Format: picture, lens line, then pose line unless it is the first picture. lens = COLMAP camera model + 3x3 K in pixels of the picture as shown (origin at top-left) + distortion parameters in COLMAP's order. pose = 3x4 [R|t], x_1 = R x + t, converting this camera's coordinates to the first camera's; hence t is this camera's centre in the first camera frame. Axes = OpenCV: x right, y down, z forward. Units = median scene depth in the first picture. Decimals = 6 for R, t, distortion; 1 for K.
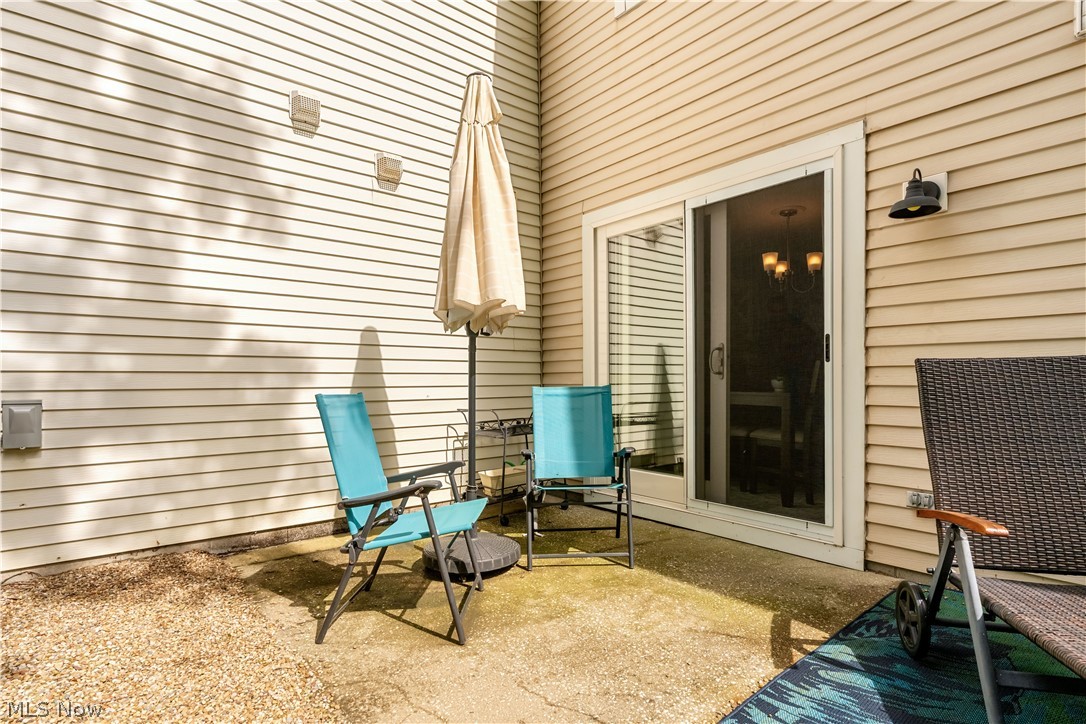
lens RADIAL K [[563.6, 0, 543.0], [0, 563.6, 362.0], [0, 0, 1]] dist [-0.000147, -0.000079]
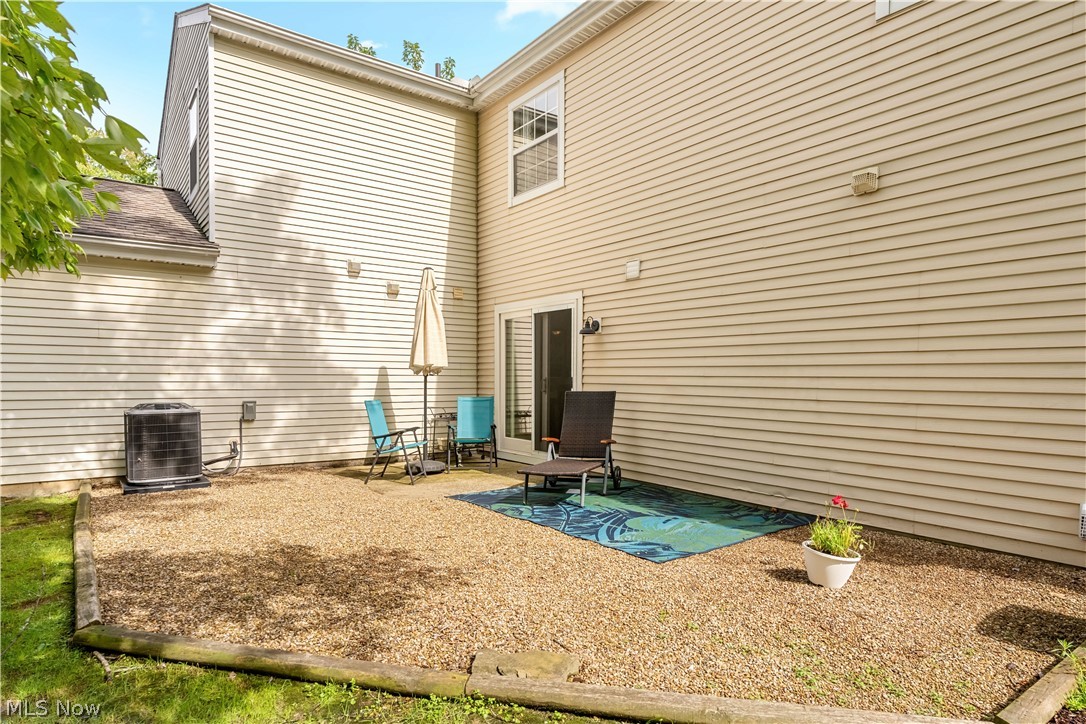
lens RADIAL K [[613.2, 0, 543.0], [0, 613.2, 362.0], [0, 0, 1]] dist [0.001760, 0.000158]
pose [[0.998962, 0.008093, -0.044816, 0.412358], [-0.007906, 0.999959, 0.004349, -0.102636], [0.044850, -0.003991, 0.998986, -1.328296]]
